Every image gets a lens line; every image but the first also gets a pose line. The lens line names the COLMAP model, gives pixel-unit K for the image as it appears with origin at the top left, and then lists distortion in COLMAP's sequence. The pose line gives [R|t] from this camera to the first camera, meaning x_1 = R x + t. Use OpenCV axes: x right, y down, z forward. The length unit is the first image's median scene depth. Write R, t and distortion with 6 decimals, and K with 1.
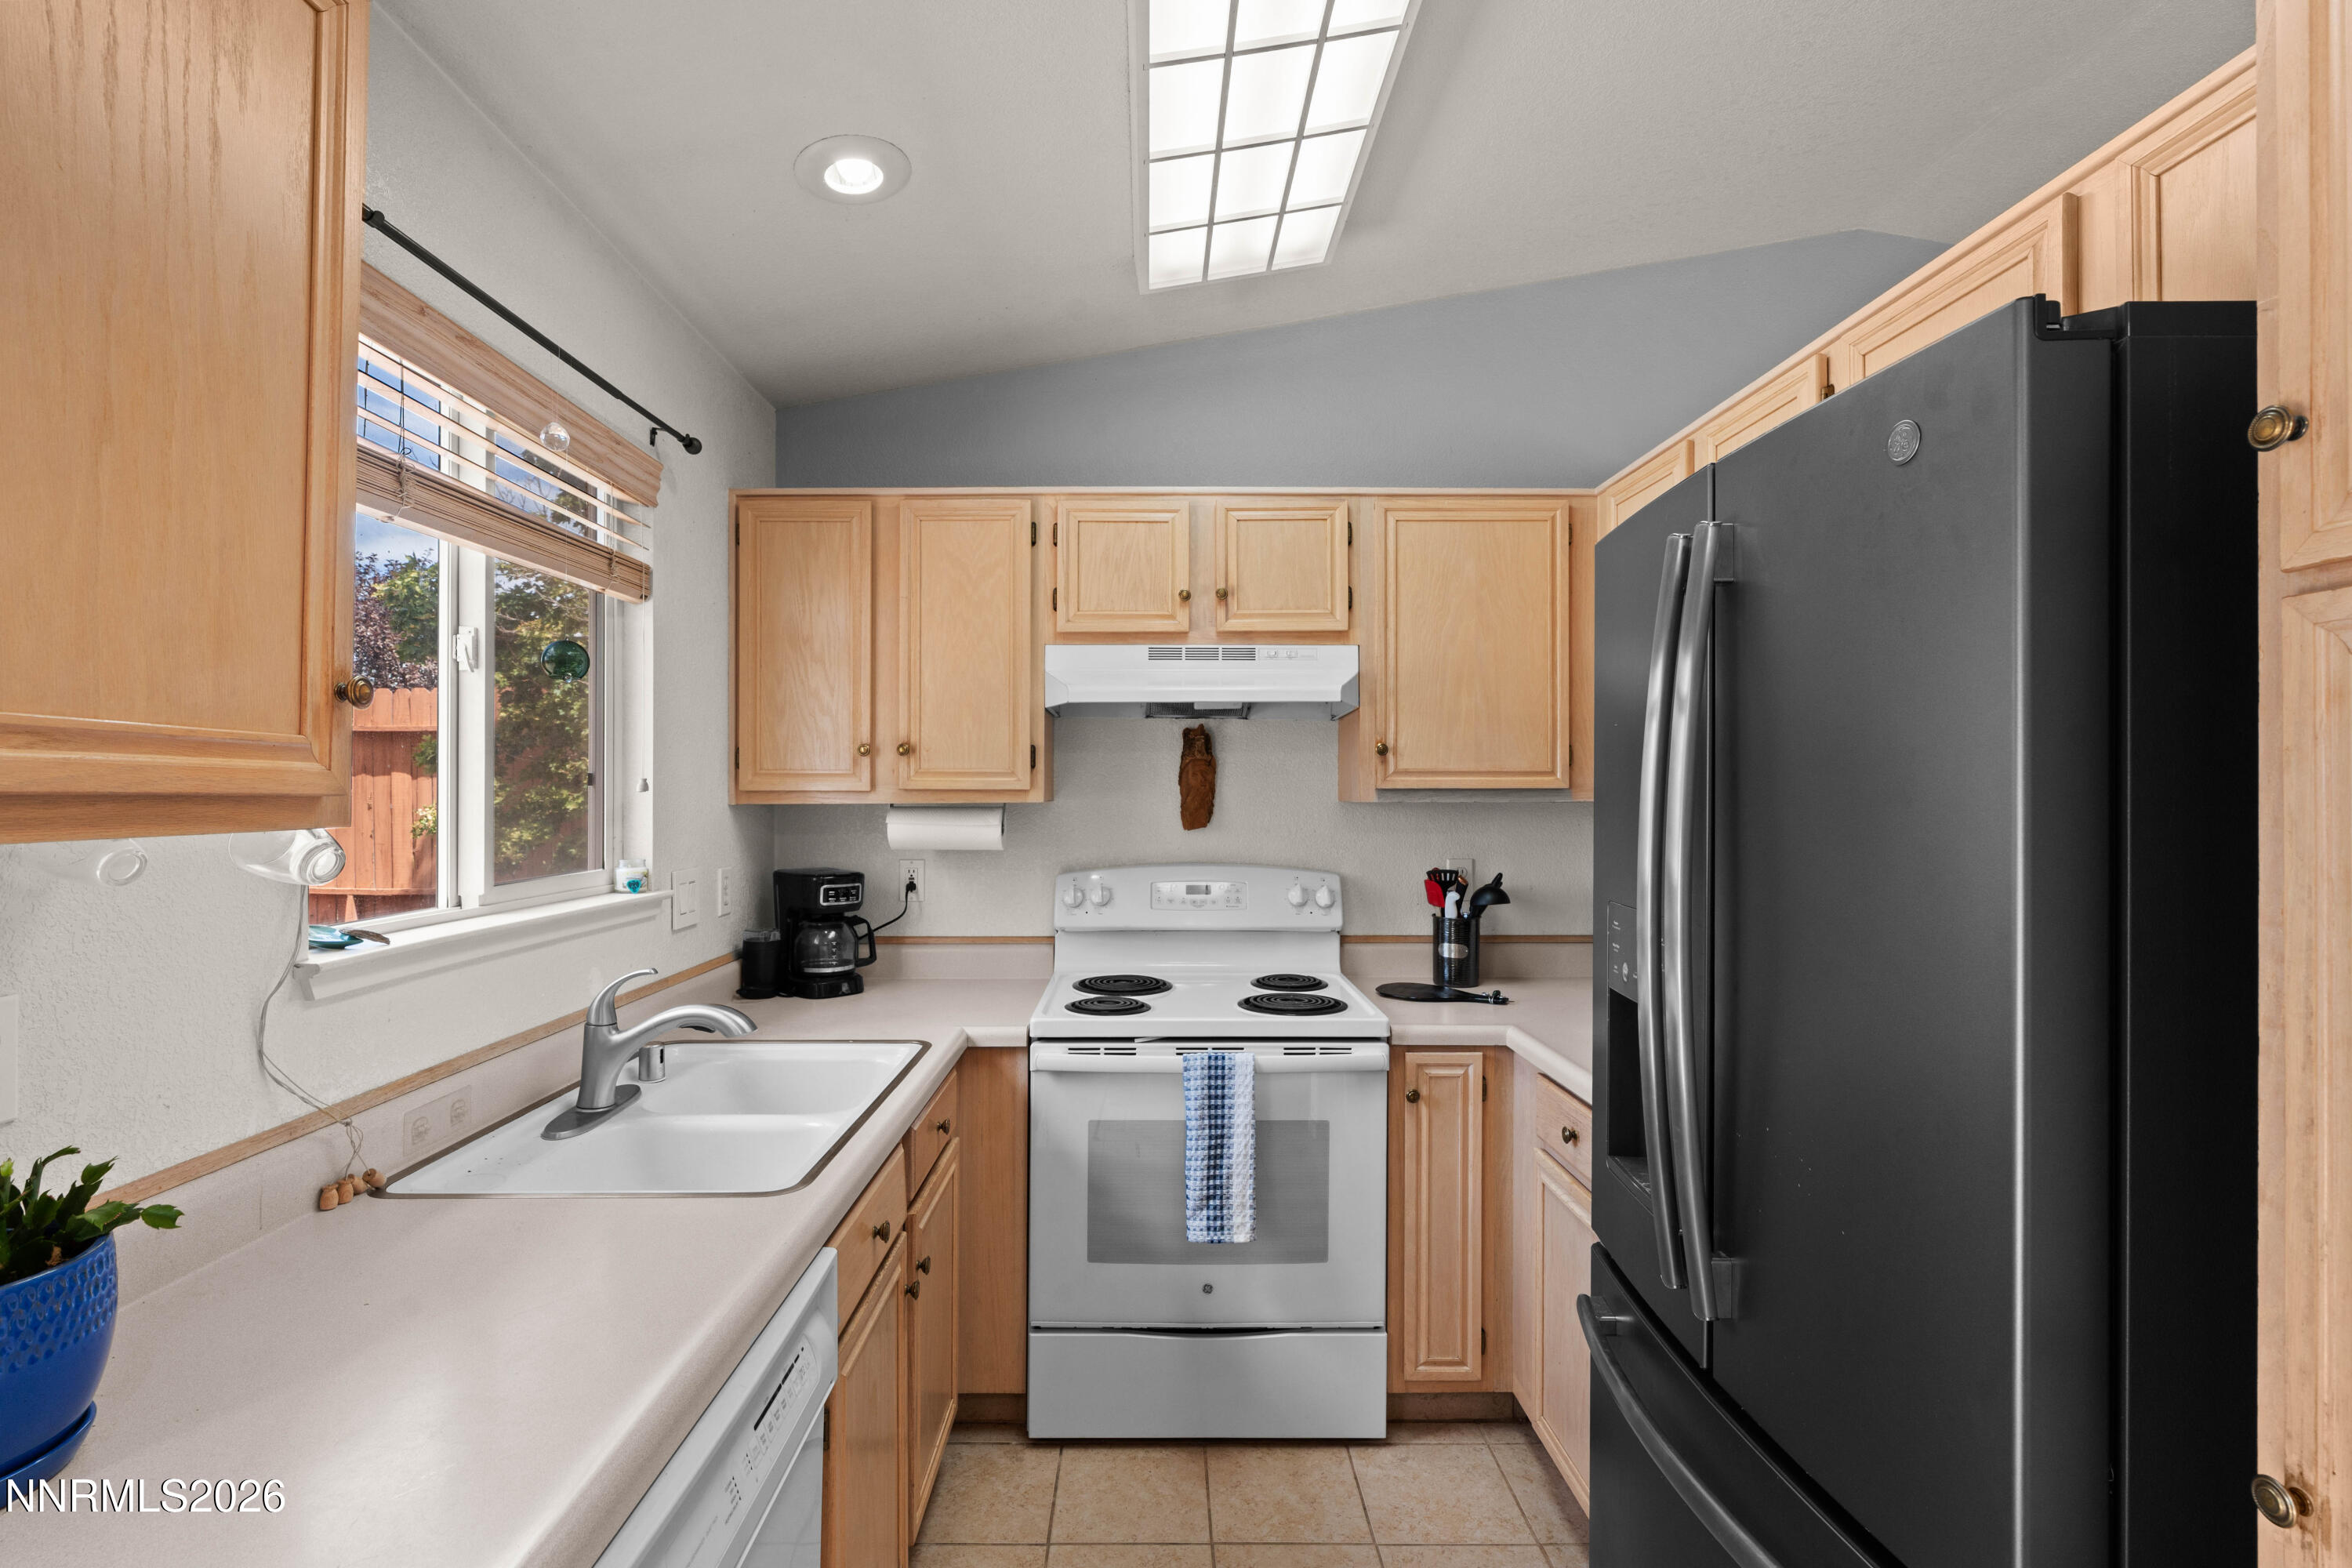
lens RADIAL K [[1067.7, 0, 1198.4], [0, 1067.7, 747.6], [0, 0, 1]] dist [-0.007317, 0.003674]
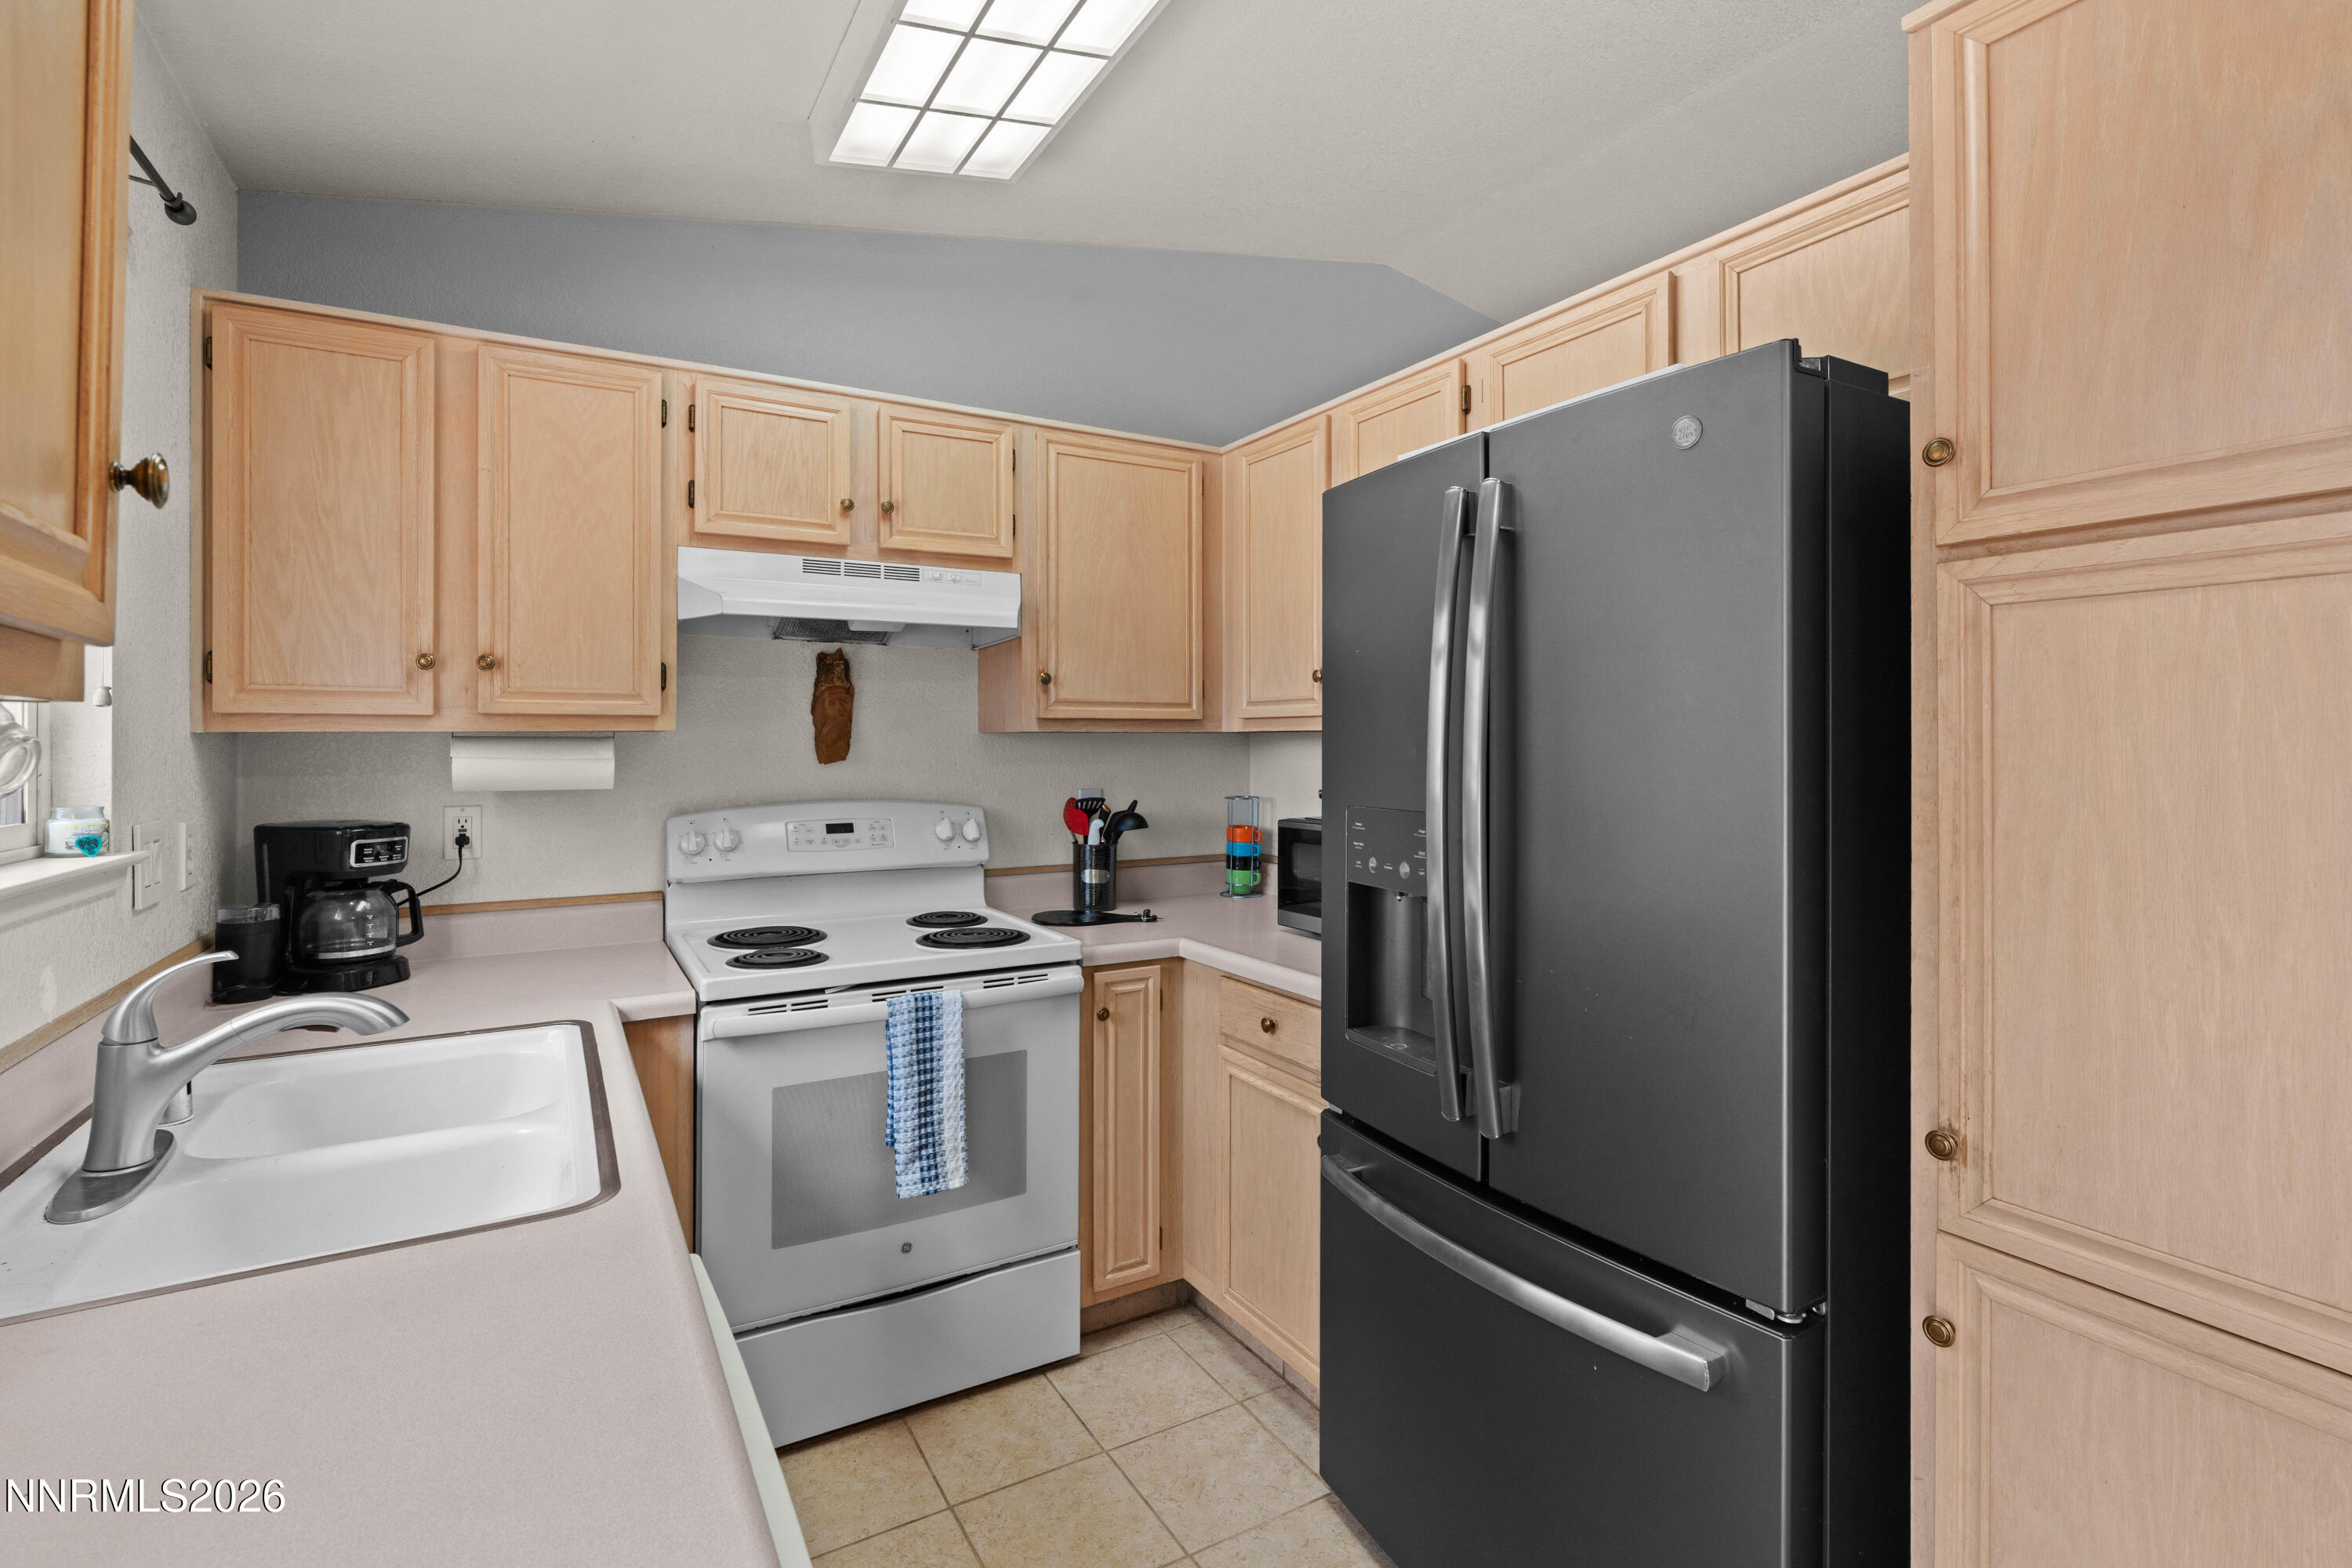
lens RADIAL K [[1067.7, 0, 1197.8], [0, 1067.7, 704.0], [0, 0, 1]] dist [-0.007317, 0.003674]
pose [[0.868875, 0.013577, 0.494846, -0.231425], [-0.015152, 0.999885, -0.000829, 0.027708], [-0.494800, -0.006777, 0.868980, 0.064453]]
